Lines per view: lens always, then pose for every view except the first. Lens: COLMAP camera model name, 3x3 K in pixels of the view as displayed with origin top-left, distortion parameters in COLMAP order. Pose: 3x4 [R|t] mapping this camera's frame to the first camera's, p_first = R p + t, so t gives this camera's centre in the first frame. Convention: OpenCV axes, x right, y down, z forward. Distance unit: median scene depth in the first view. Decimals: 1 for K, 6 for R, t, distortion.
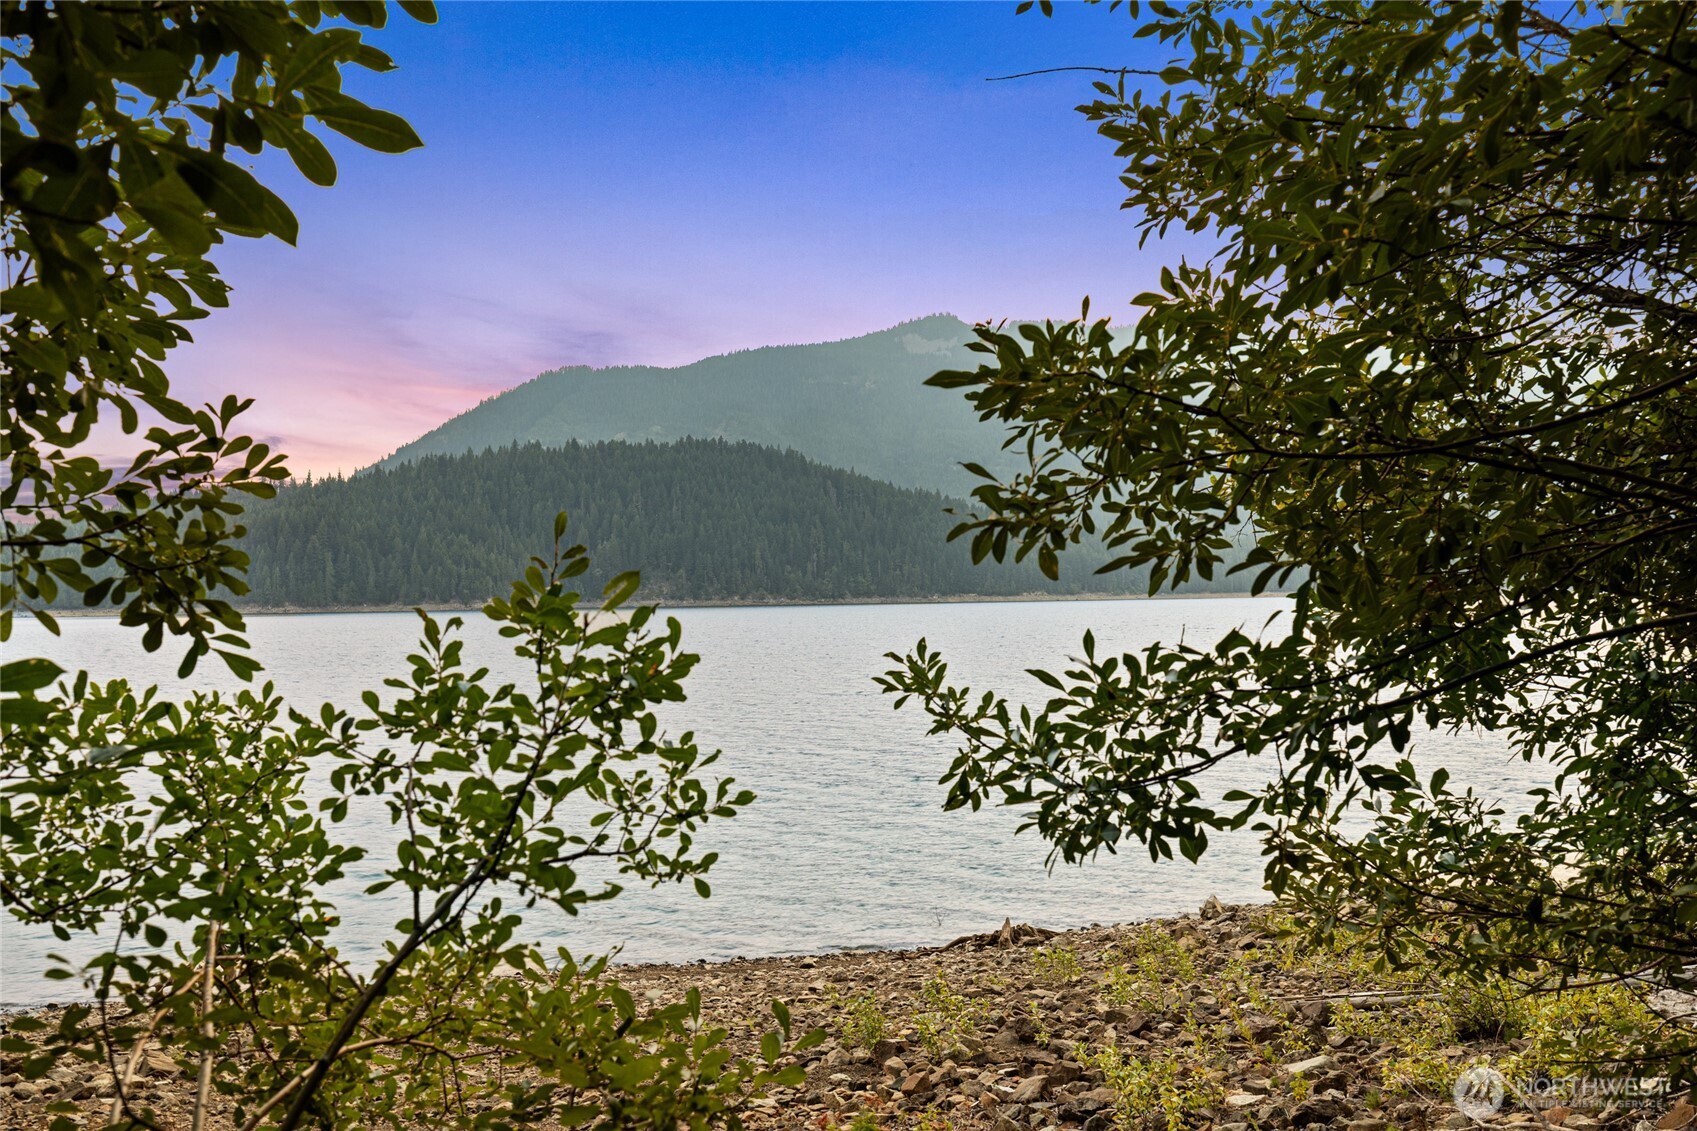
lens RADIAL K [[1557.9, 0, 845.4], [0, 1557.9, 550.1], [0, 0, 1]] dist [0.003856, 0.007888]
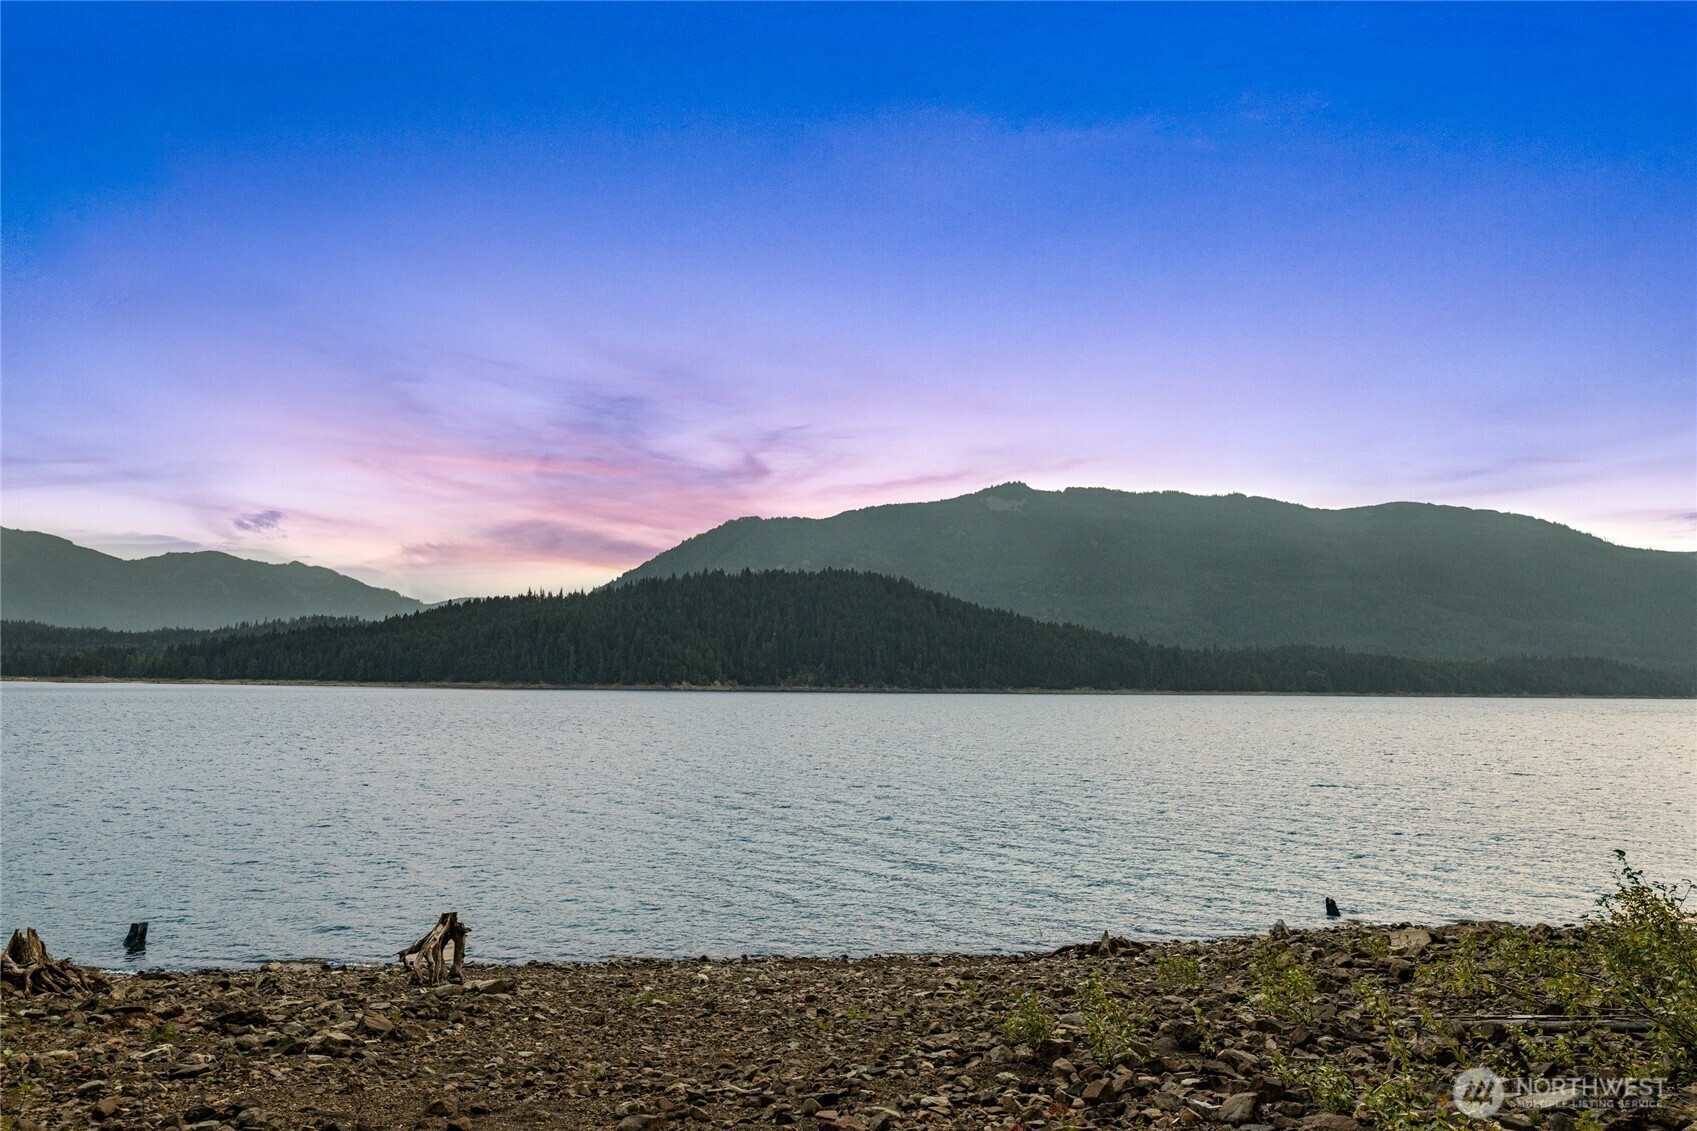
lens RADIAL K [[1130.9, 0, 837.9], [0, 1130.9, 534.1], [0, 0, 1]] dist [-0.006118, 0.002777]
pose [[0.995604, 0.014214, -0.092573, -0.022668], [-0.023808, 0.994358, -0.103370, 0.031618], [0.090582, 0.105120, 0.990326, 0.107138]]
